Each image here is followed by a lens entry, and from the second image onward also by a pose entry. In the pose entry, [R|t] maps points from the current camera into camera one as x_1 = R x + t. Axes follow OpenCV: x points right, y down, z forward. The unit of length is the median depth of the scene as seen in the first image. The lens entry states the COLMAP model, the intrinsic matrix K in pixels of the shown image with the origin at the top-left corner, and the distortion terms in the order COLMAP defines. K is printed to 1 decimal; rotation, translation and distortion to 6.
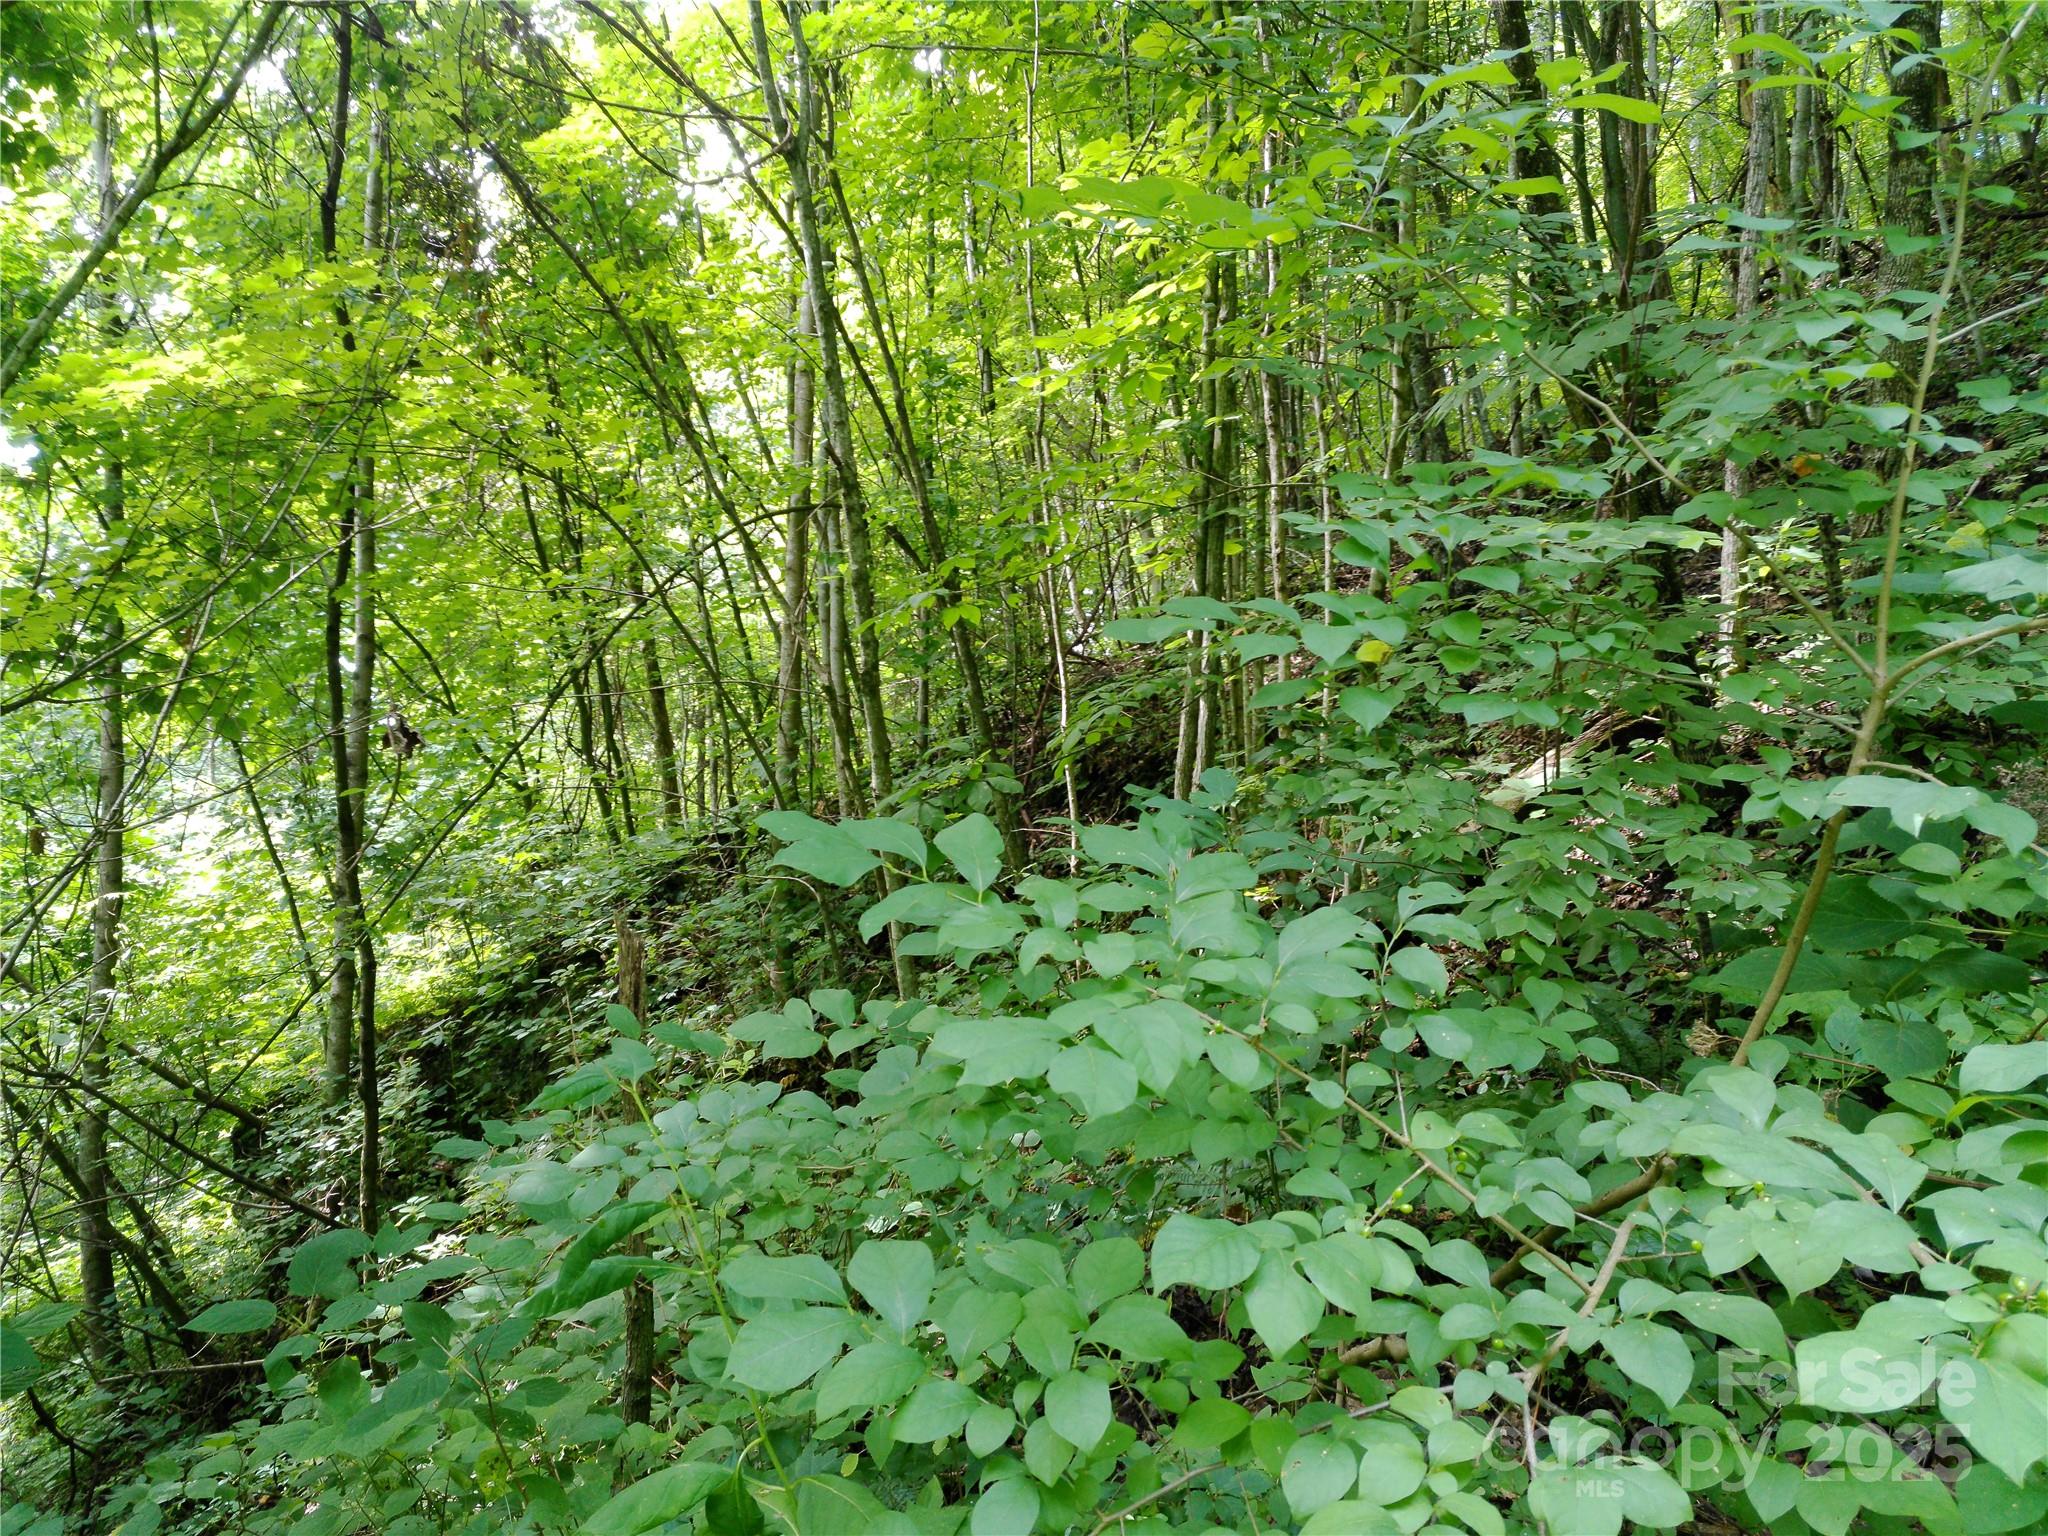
lens RADIAL K [[1530.5, 0, 1036.3], [0, 1530.5, 761.9], [0, 0, 1]] dist [0.114759, -0.133025]
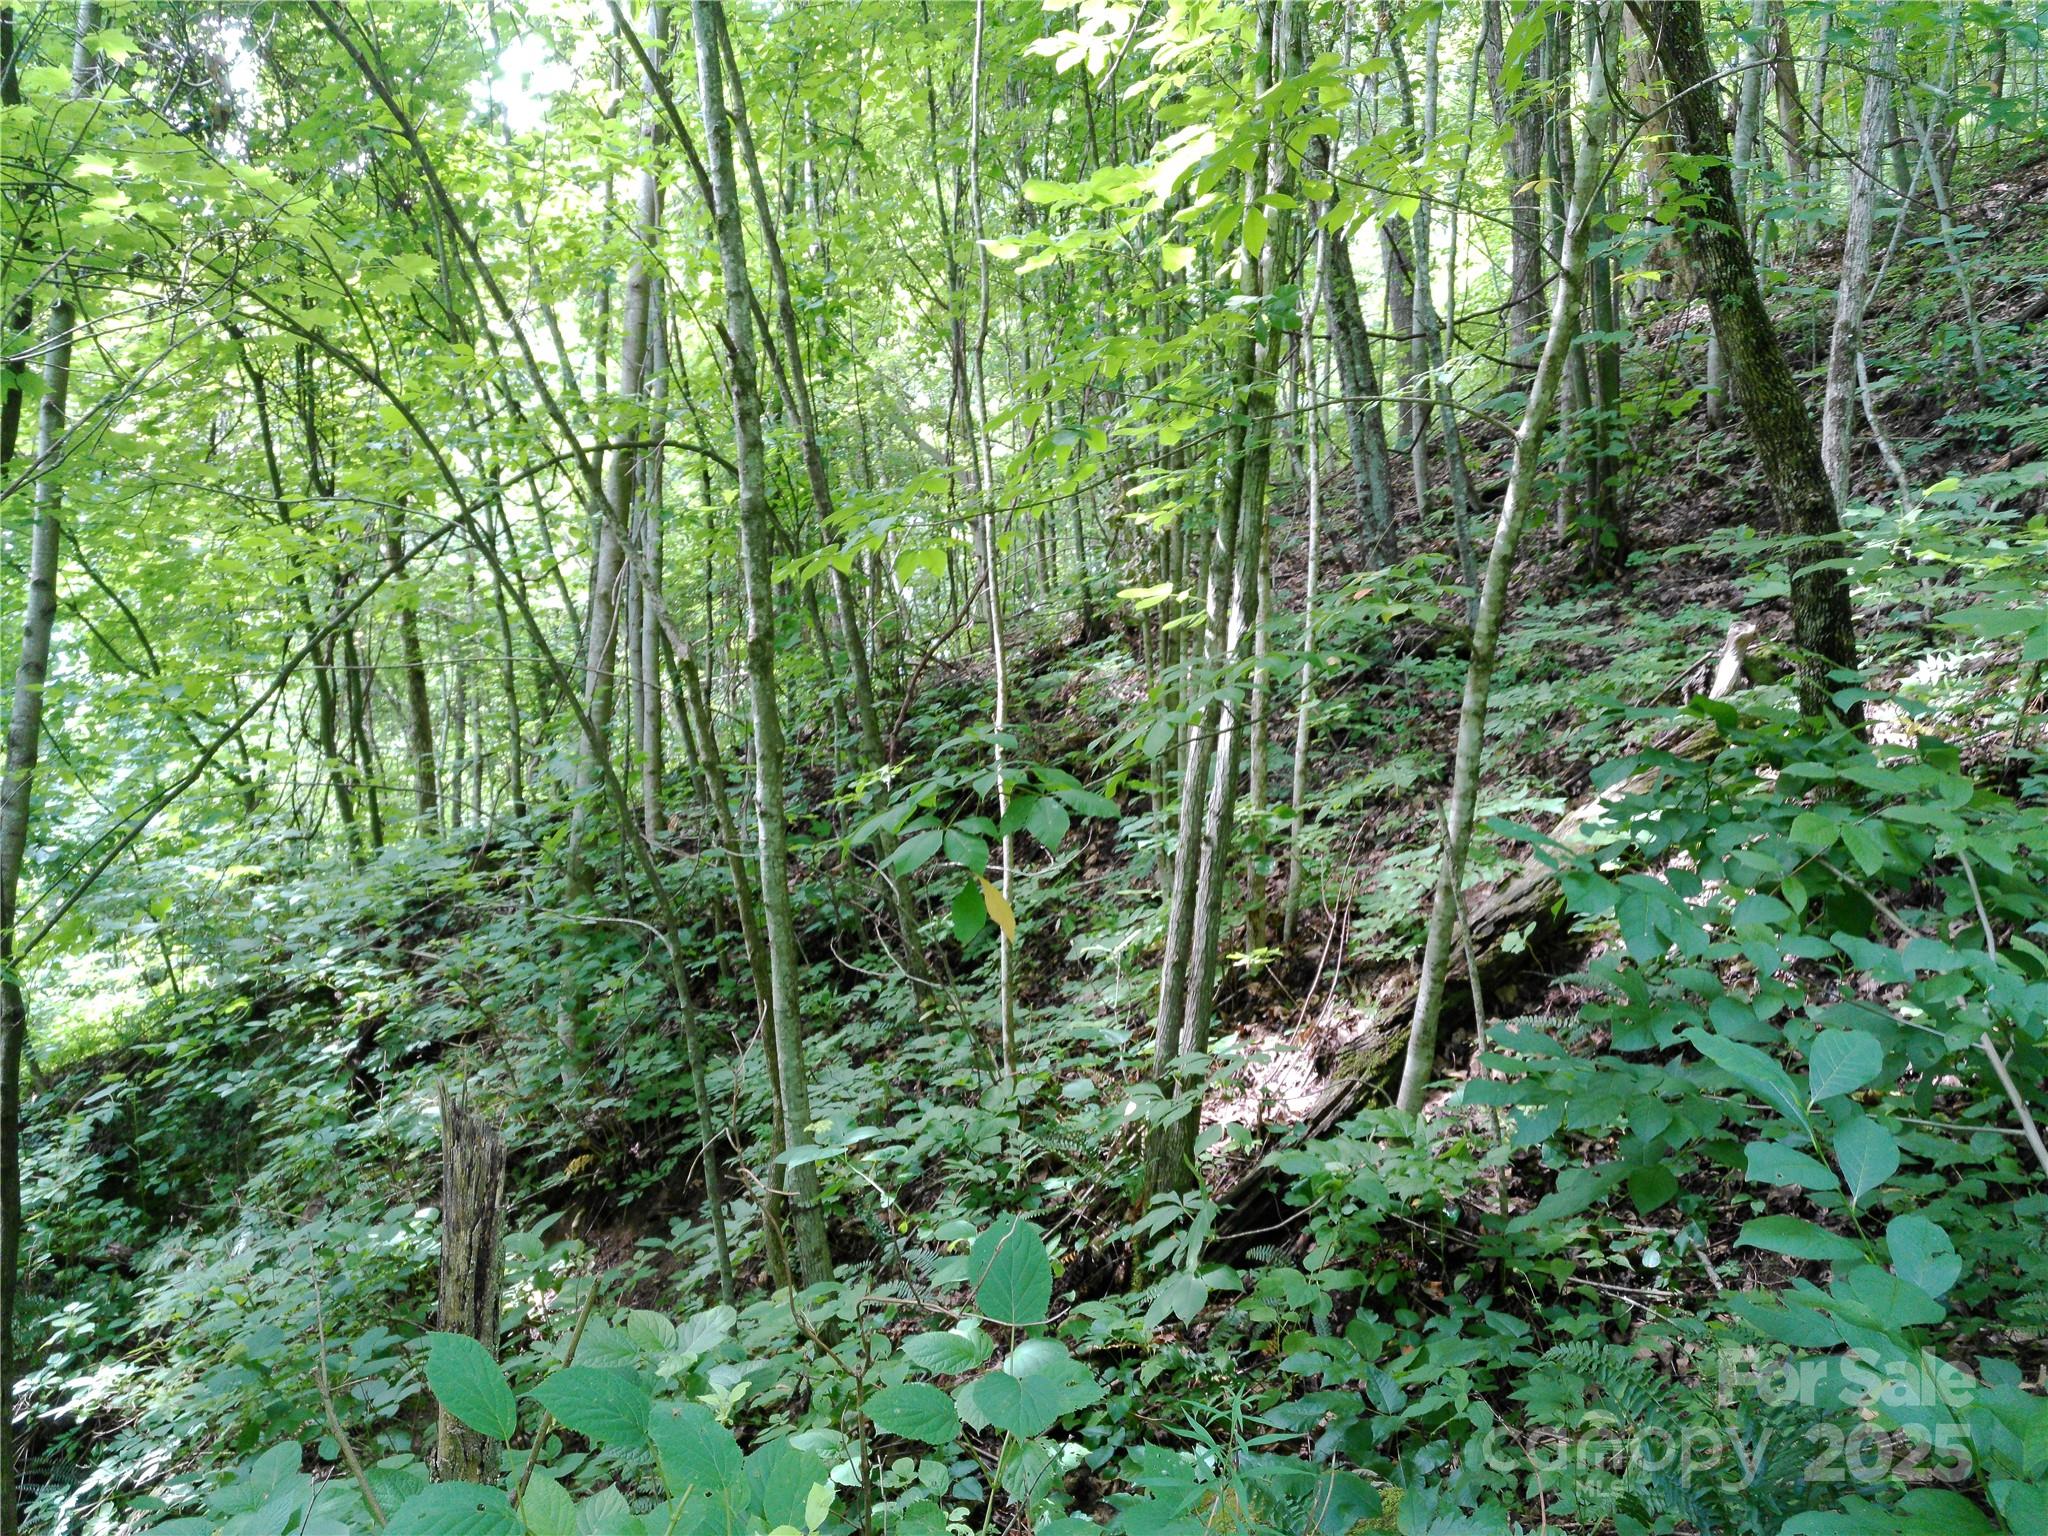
lens RADIAL K [[1482.0, 0, 1027.4], [0, 1482.0, 761.2], [0, 0, 1]] dist [0.087255, -0.120110]
pose [[0.986843, 0.042291, 0.156051, -0.048987], [-0.040303, 0.999061, -0.015884, 0.001483], [-0.156576, 0.009386, 0.987621, 0.154808]]
